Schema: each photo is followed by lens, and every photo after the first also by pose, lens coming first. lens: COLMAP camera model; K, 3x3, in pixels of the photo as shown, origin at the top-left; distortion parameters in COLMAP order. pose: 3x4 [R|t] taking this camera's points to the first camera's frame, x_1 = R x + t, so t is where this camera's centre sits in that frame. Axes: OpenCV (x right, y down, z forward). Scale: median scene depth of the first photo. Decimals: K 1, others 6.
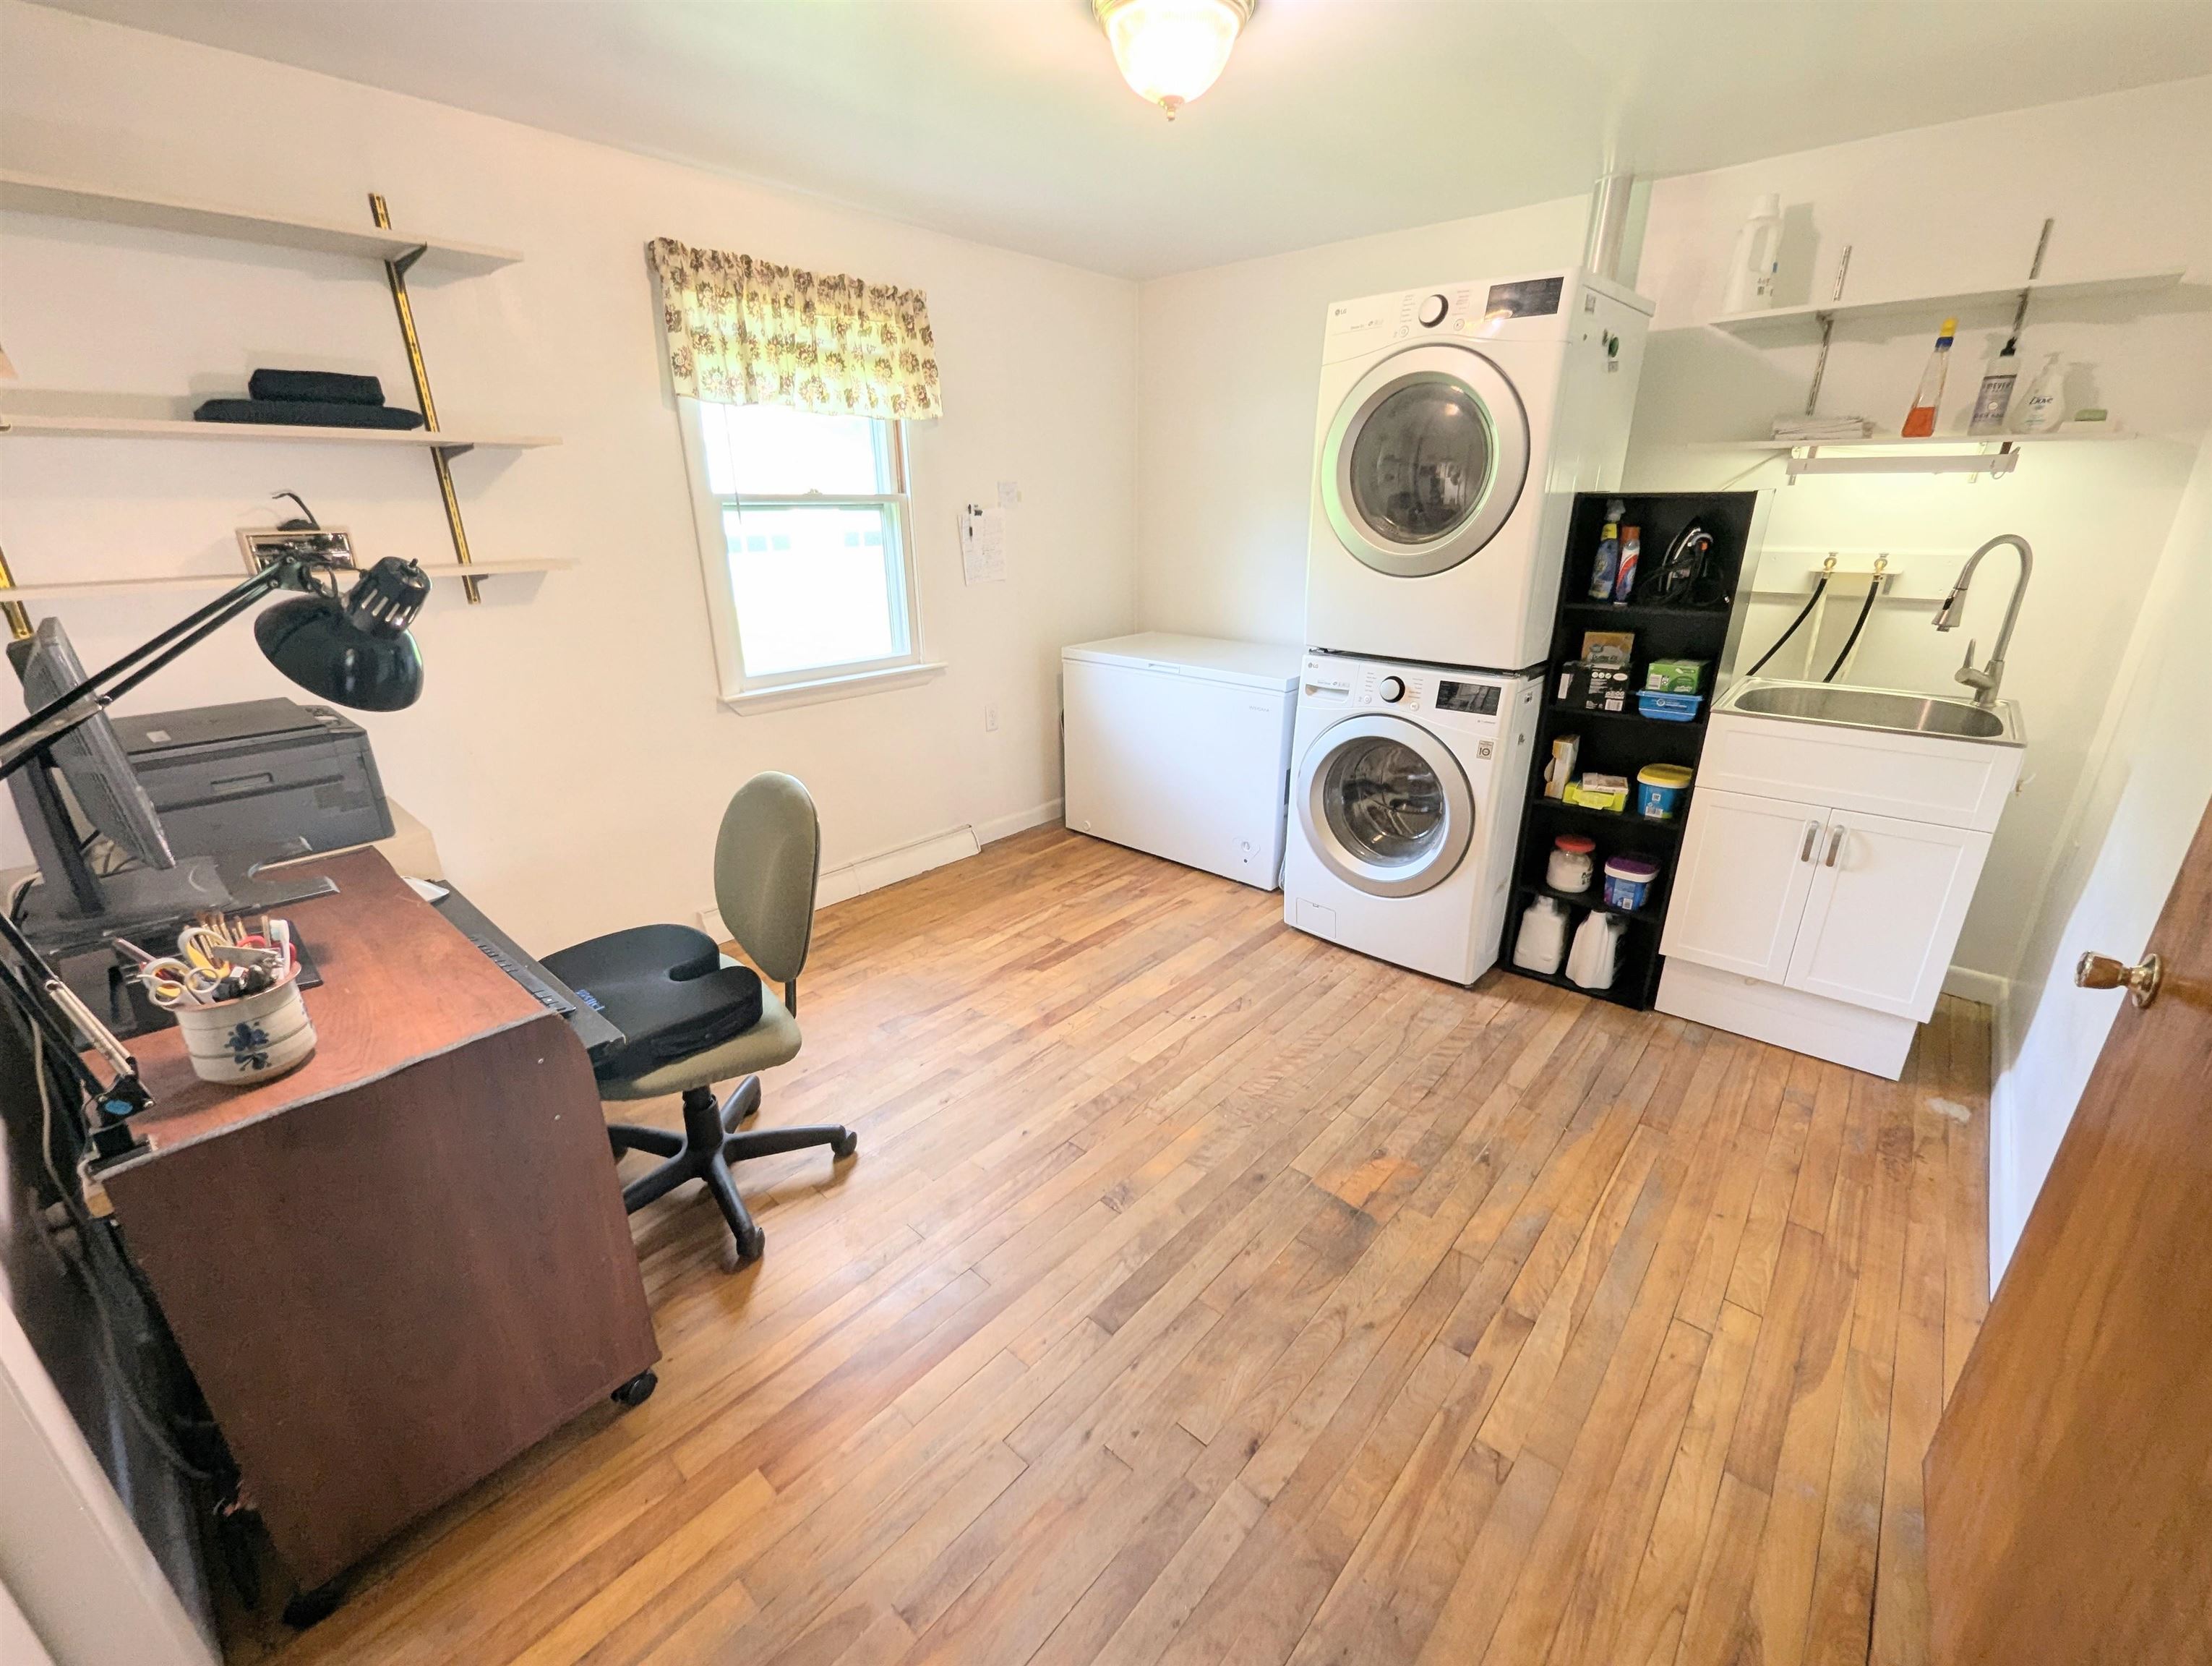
lens RADIAL K [[919.7, 0, 1097.6], [0, 919.7, 839.0], [0, 0, 1]] dist [0.002449, -0.001597]
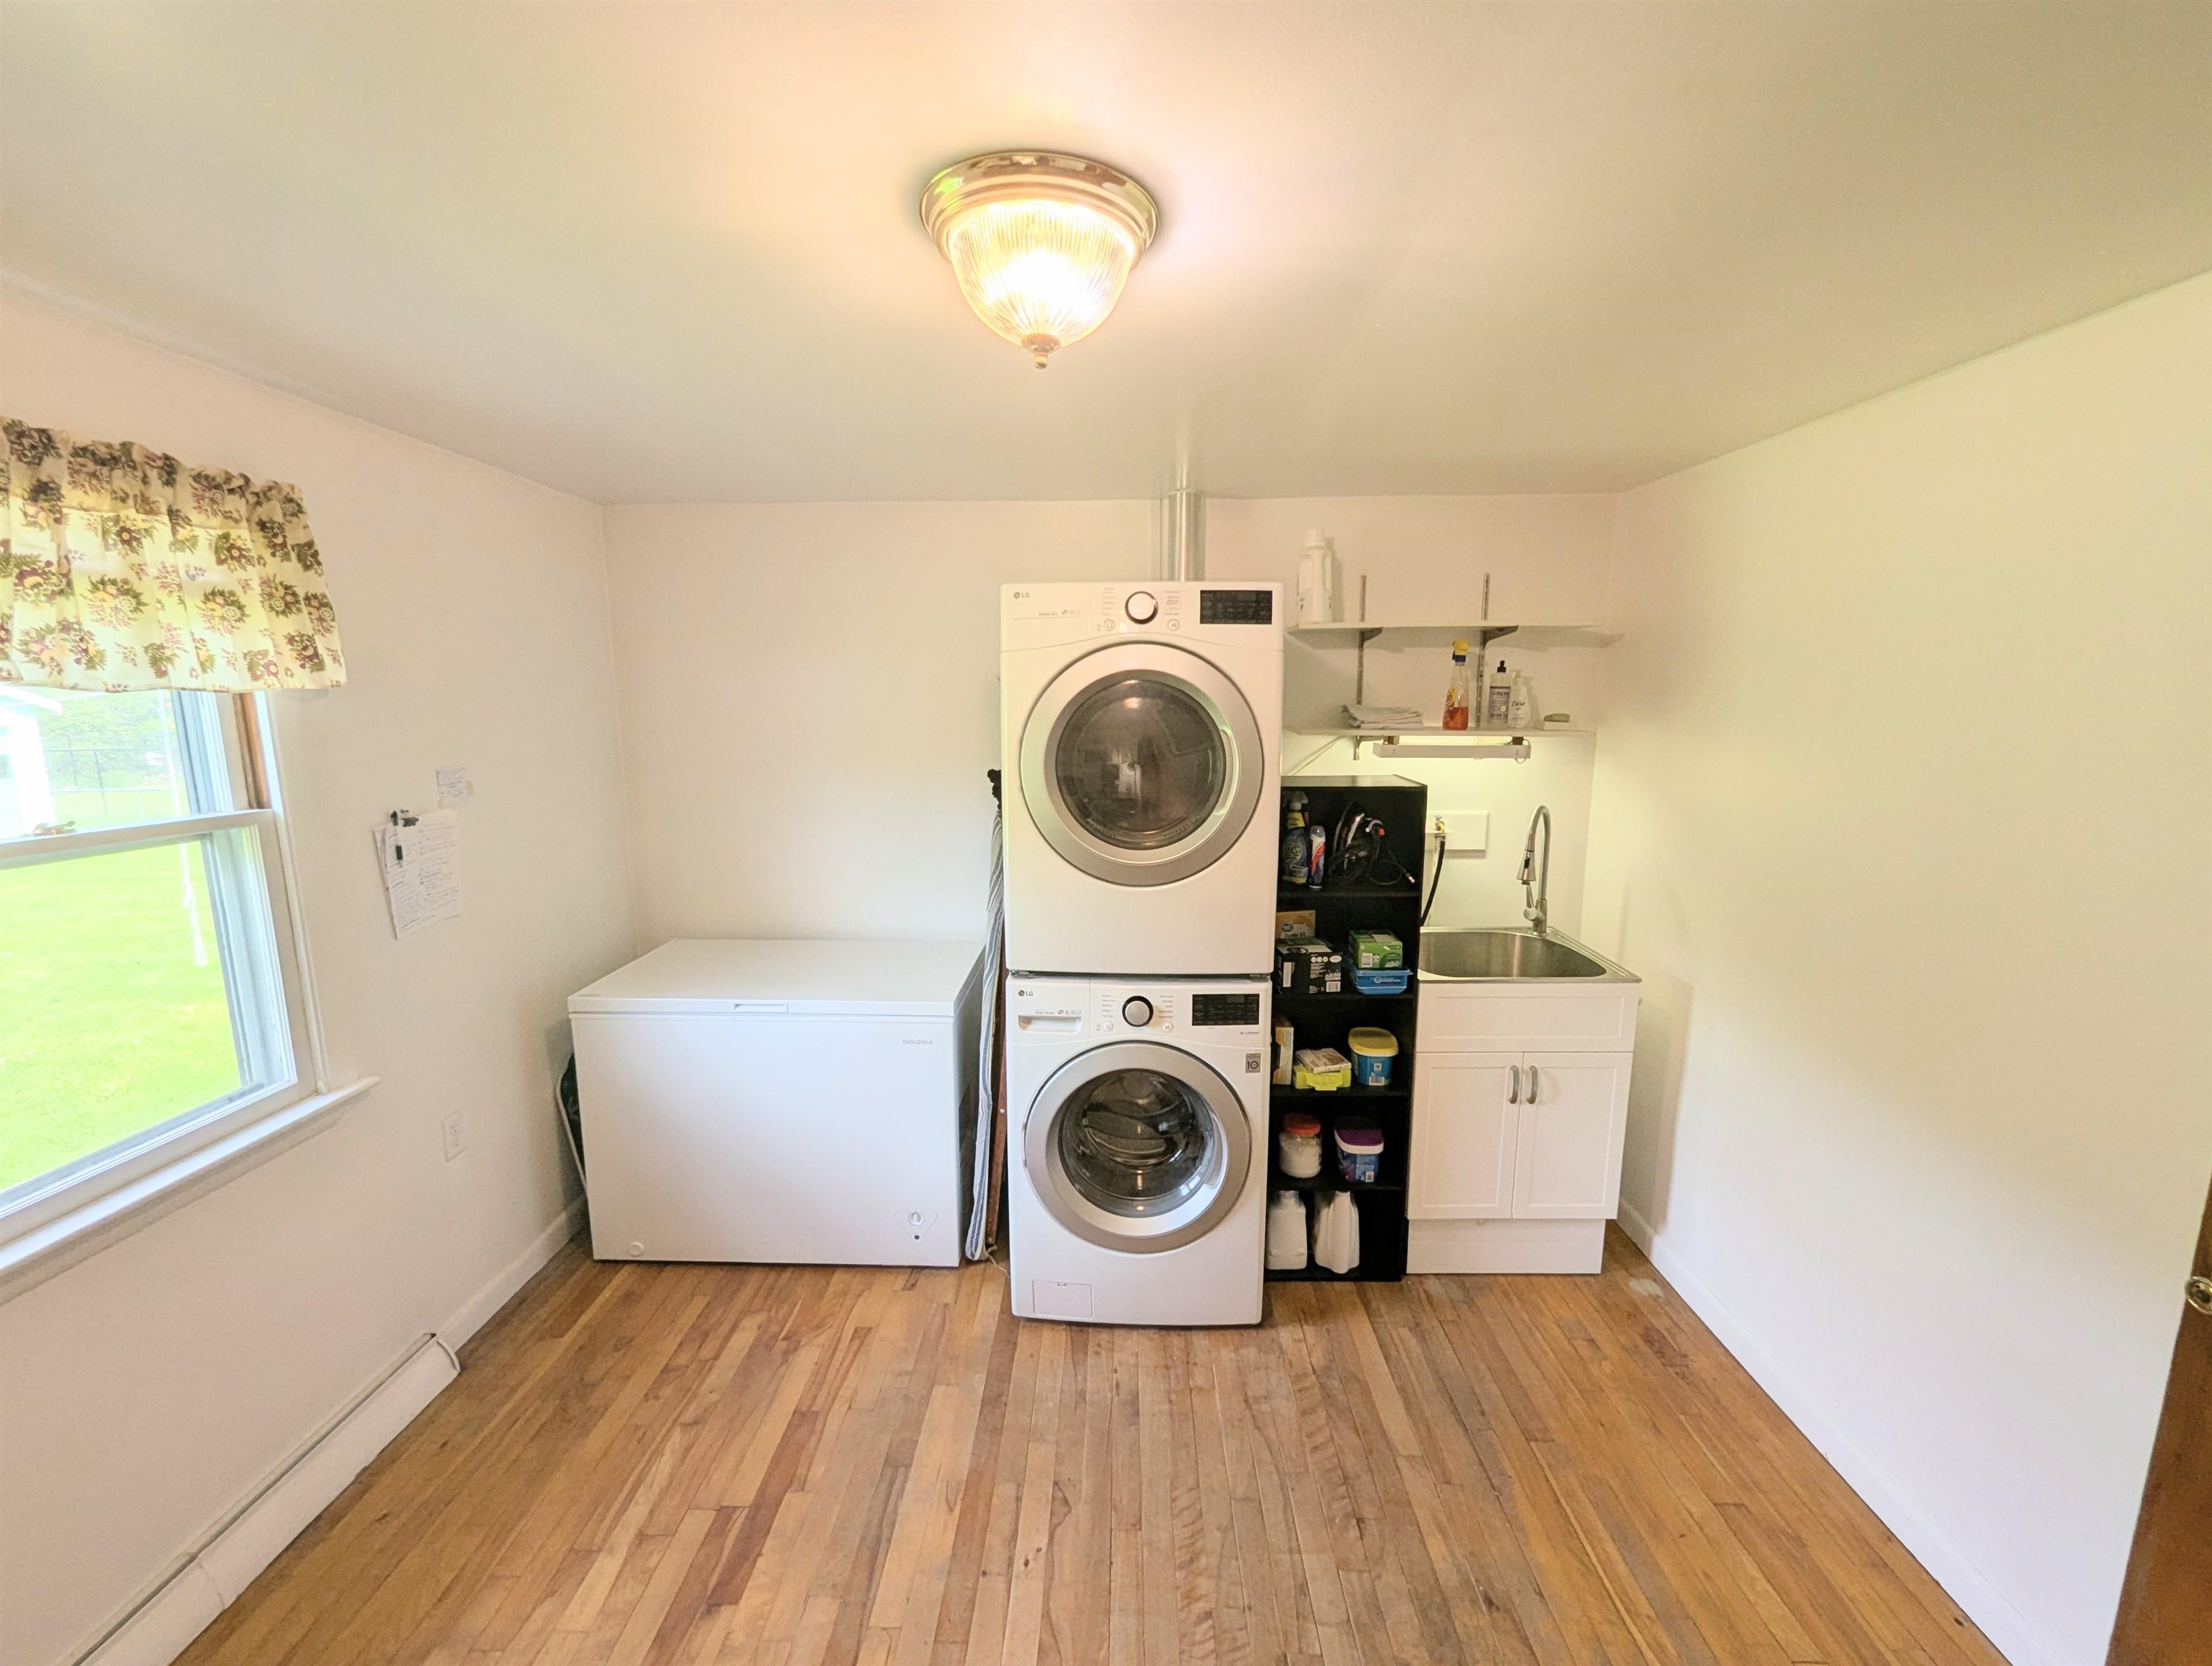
lens RADIAL K [[919.7, 0, 1106.9], [0, 919.7, 842.4], [0, 0, 1]] dist [0.002449, -0.001597]
pose [[0.762533, -0.100463, 0.639102, -0.212348], [0.225002, 0.967382, -0.116391, -0.207413], [-0.606562, 0.232551, 0.760264, 0.317318]]
